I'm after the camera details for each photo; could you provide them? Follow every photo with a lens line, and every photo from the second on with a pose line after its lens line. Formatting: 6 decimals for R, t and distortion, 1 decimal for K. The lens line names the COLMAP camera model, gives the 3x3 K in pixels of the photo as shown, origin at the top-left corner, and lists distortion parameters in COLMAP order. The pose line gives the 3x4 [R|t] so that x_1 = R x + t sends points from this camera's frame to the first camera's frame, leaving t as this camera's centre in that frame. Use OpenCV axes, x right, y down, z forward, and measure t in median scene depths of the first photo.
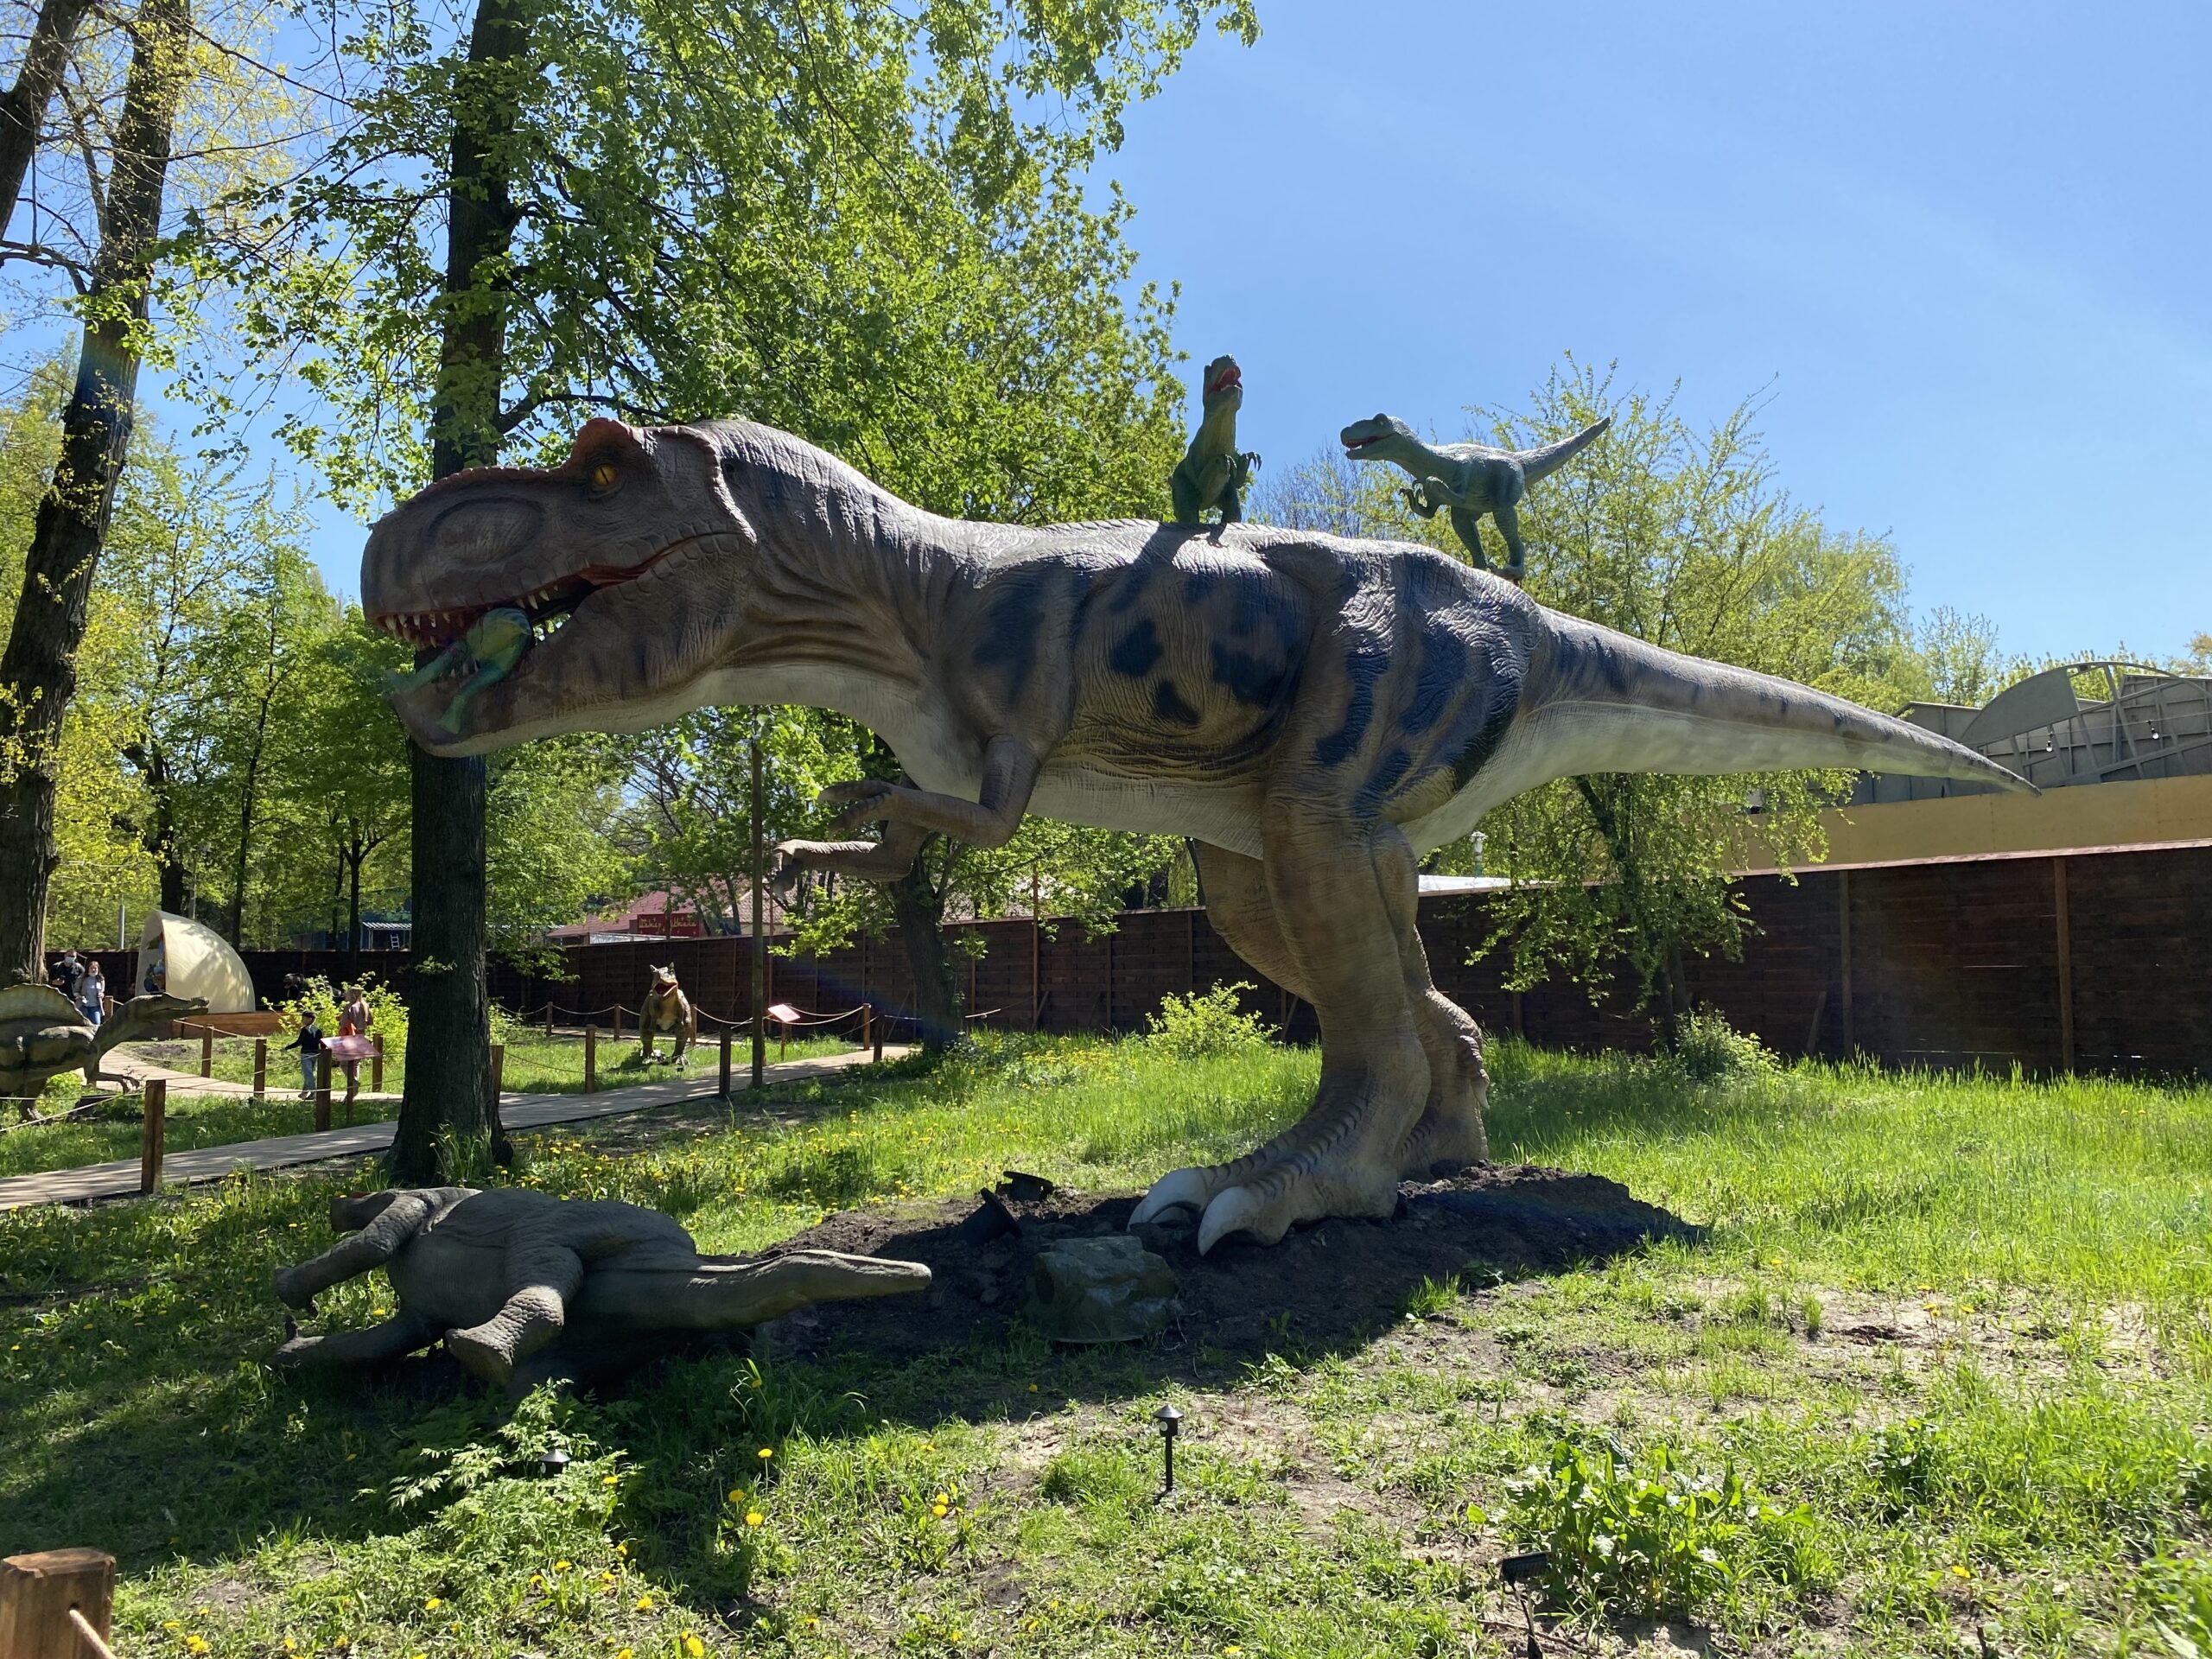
lens RADIAL K [[1689.0, 0, 1096.3], [0, 1689.0, 846.3], [0, 0, 1]] dist [0.029771, -0.011828]
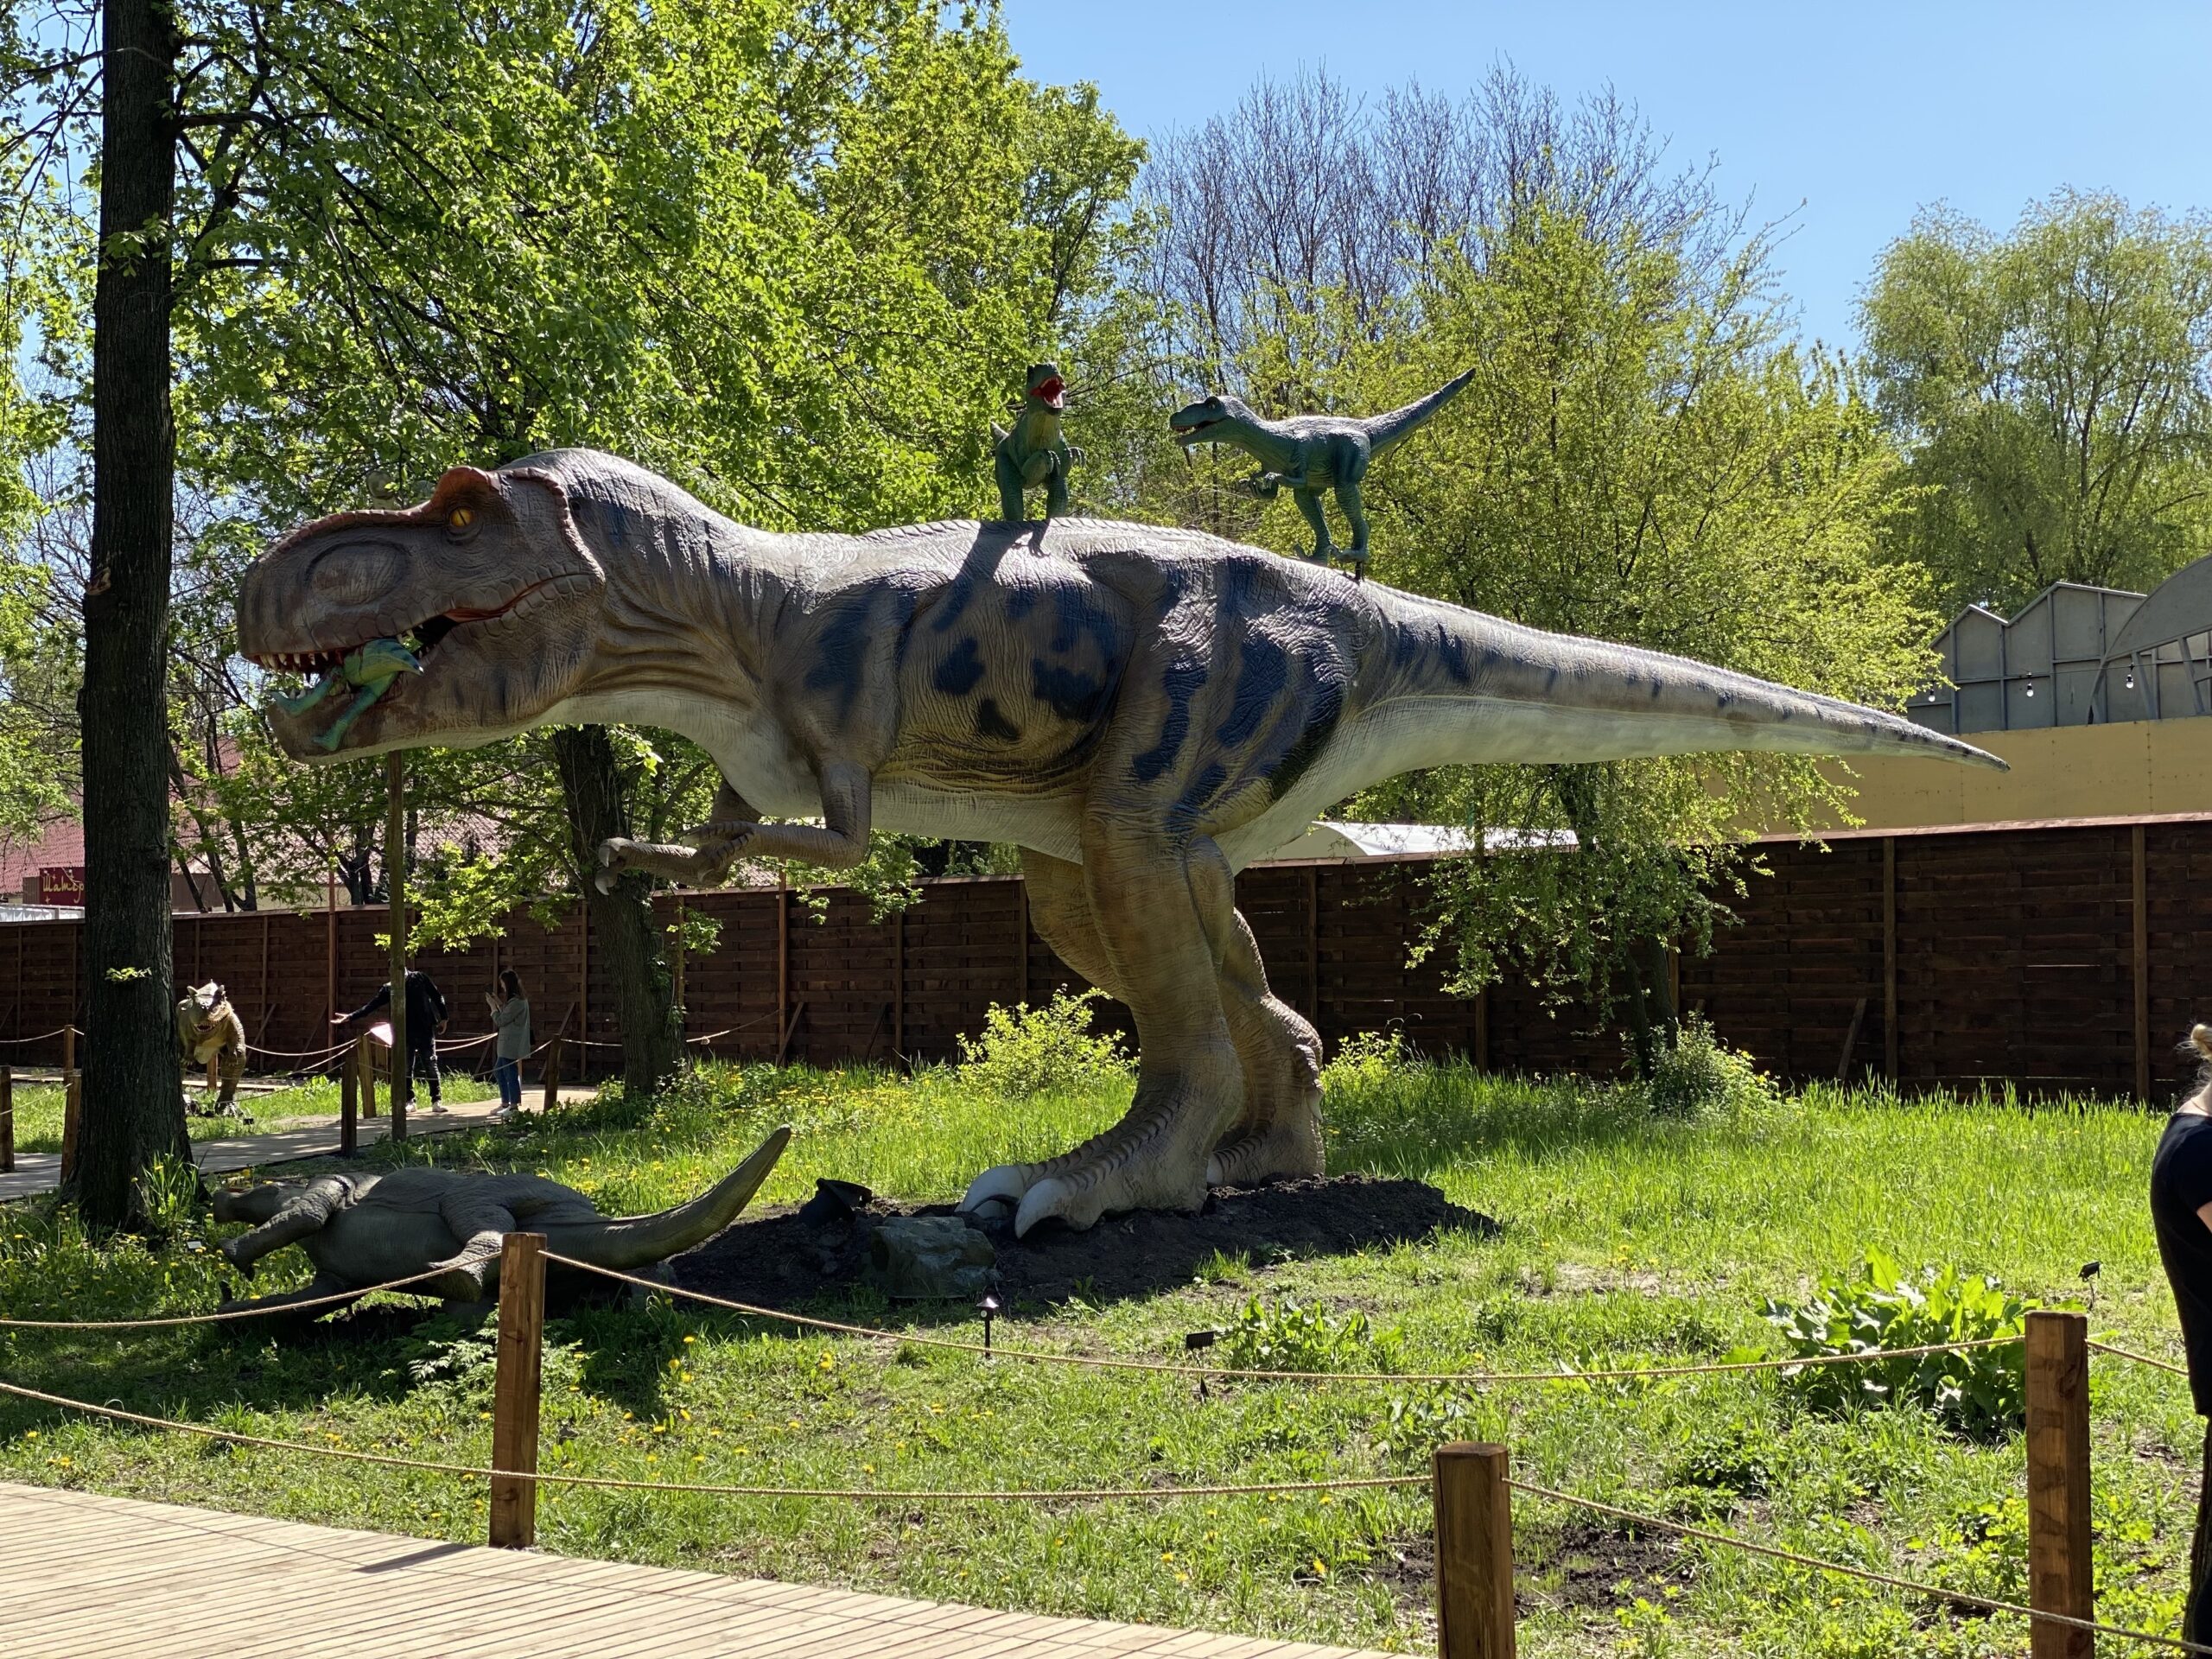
lens RADIAL K [[3251.2, 0, 1099.7], [0, 3251.2, 816.8], [0, 0, 1]] dist [0.065033, 0.000000]
pose [[0.997121, 0.001486, 0.075809, -0.038863], [-0.003617, 0.999602, 0.027982, -0.077343], [-0.075737, -0.028175, 0.996730, -0.935195]]
